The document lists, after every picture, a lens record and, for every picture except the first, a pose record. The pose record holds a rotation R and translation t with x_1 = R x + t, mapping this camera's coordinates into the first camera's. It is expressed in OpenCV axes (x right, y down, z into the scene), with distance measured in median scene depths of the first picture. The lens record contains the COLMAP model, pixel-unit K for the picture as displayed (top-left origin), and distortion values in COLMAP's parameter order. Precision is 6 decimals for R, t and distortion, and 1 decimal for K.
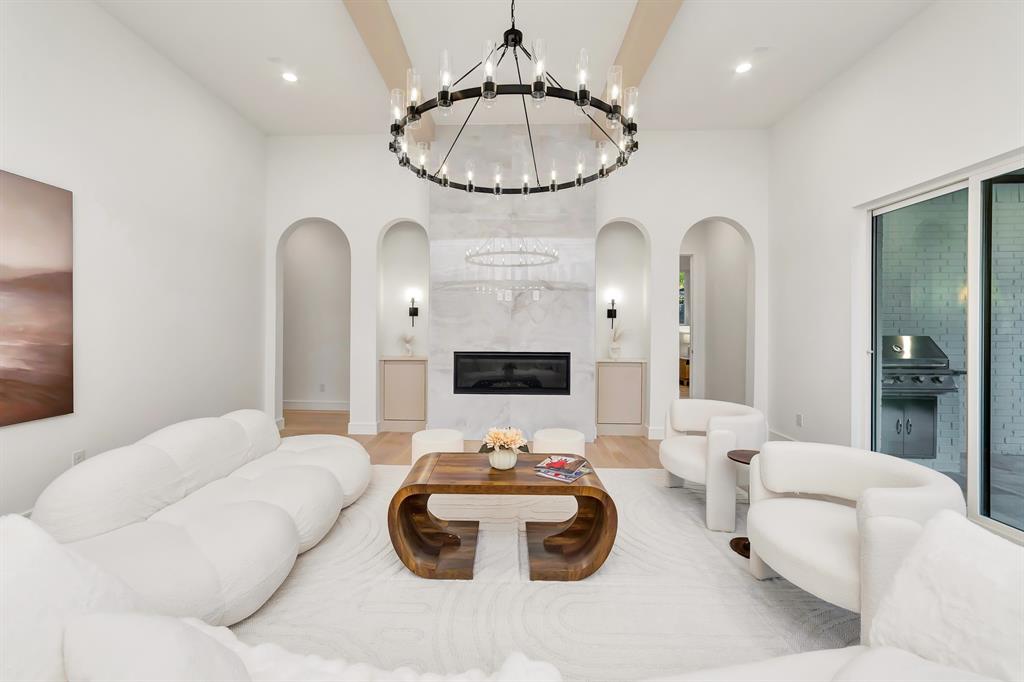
lens RADIAL K [[421.5, 0, 505.5], [0, 421.5, 331.0], [0, 0, 1]] dist [0.000847, 0.000443]
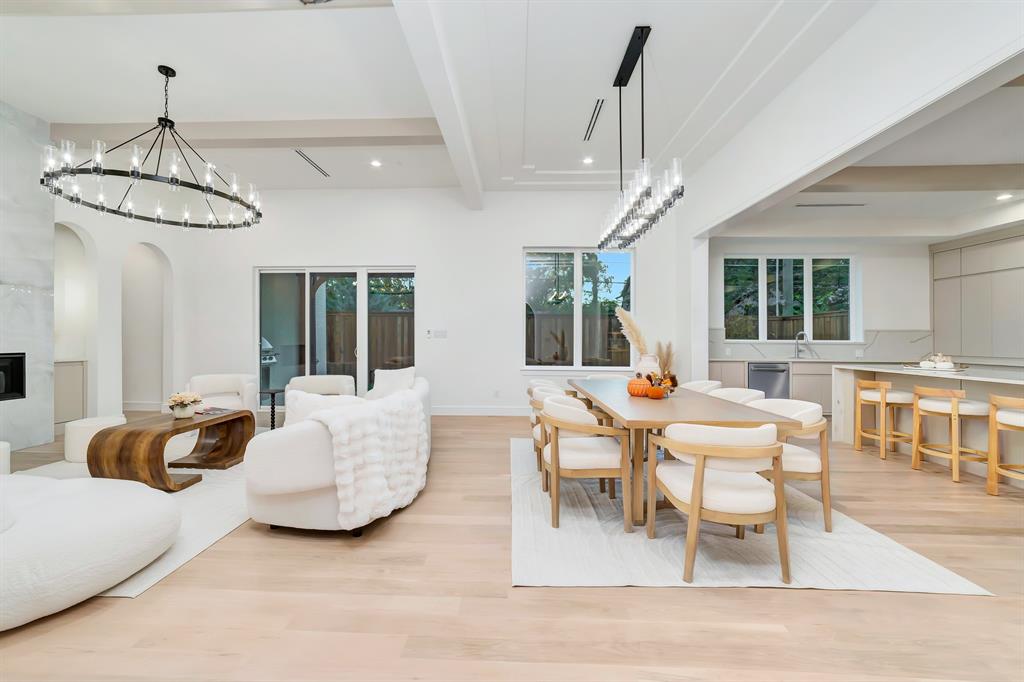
lens RADIAL K [[413.0, 0, 498.5], [0, 413.0, 342.0], [0, 0, 1]] dist [-0.015883, 0.000085]
pose [[0.031748, -0.011184, 0.999433, -0.722259], [0.001380, 0.999937, 0.011146, 0.016386], [-0.999495, 0.001026, 0.031762, -0.088999]]
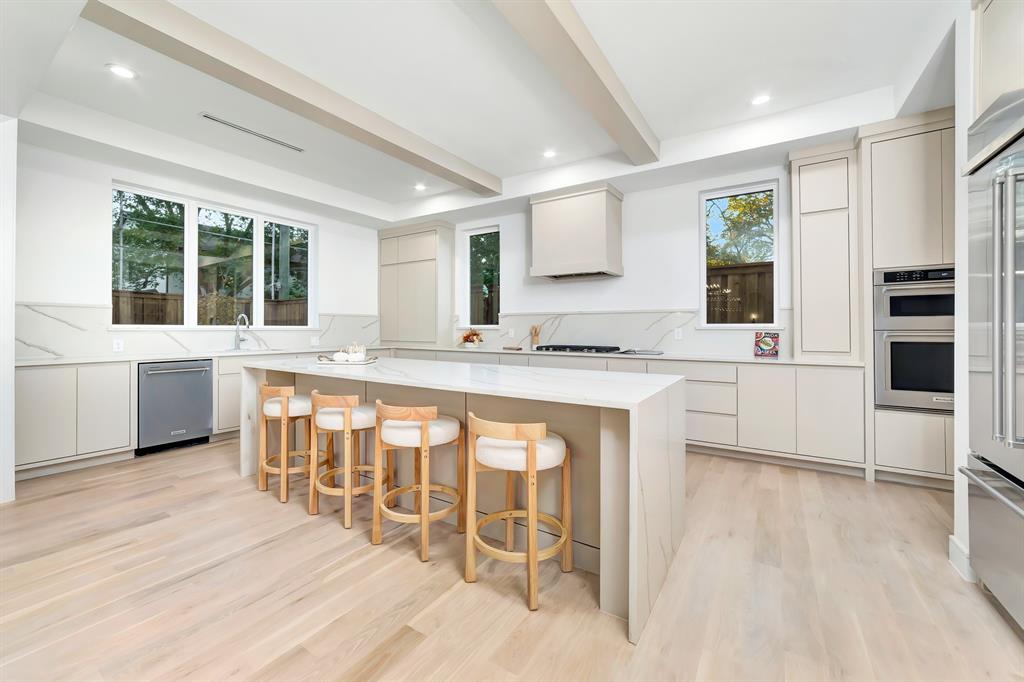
lens RADIAL K [[410.5, 0, 495.1], [0, 410.5, 334.8], [0, 0, 1]] dist [-0.005690, 0.000348]
pose [[-0.836171, -0.015077, 0.548261, -0.414435], [0.000276, 0.999610, 0.027909, 0.021008], [-0.548468, 0.023488, -0.835841, -0.546276]]
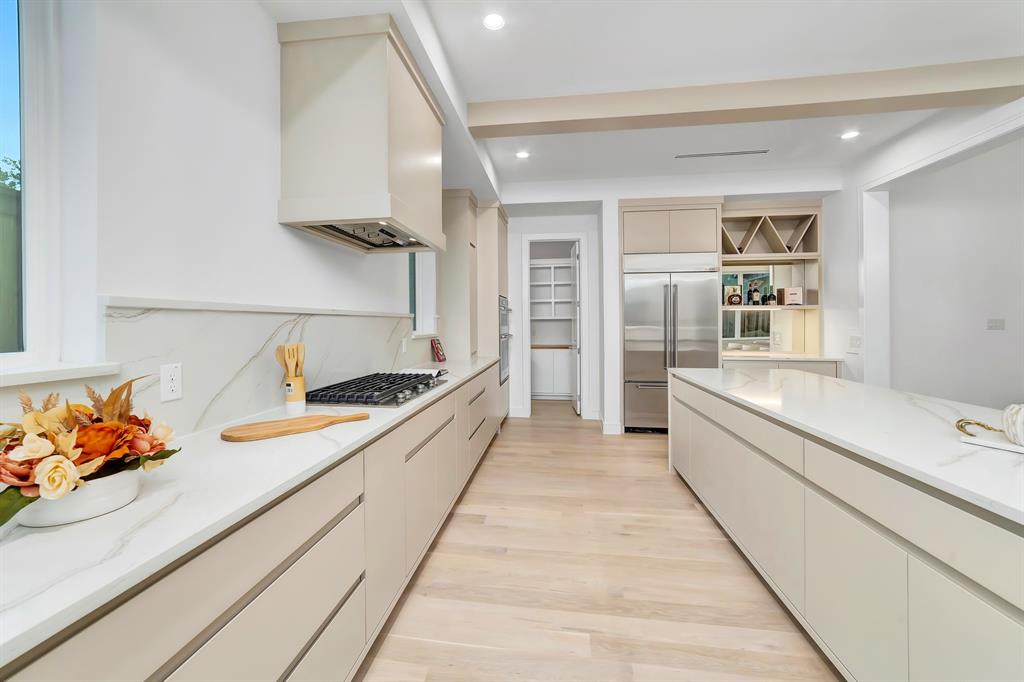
lens RADIAL K [[413.0, 0, 498.5], [0, 413.0, 342.0], [0, 0, 1]] dist [-0.015883, 0.000085]
pose [[-0.126554, 0.039249, -0.991183, 0.459927], [-0.002550, 0.999201, 0.039892, 0.009227], [0.991956, 0.007576, -0.126353, -1.300934]]
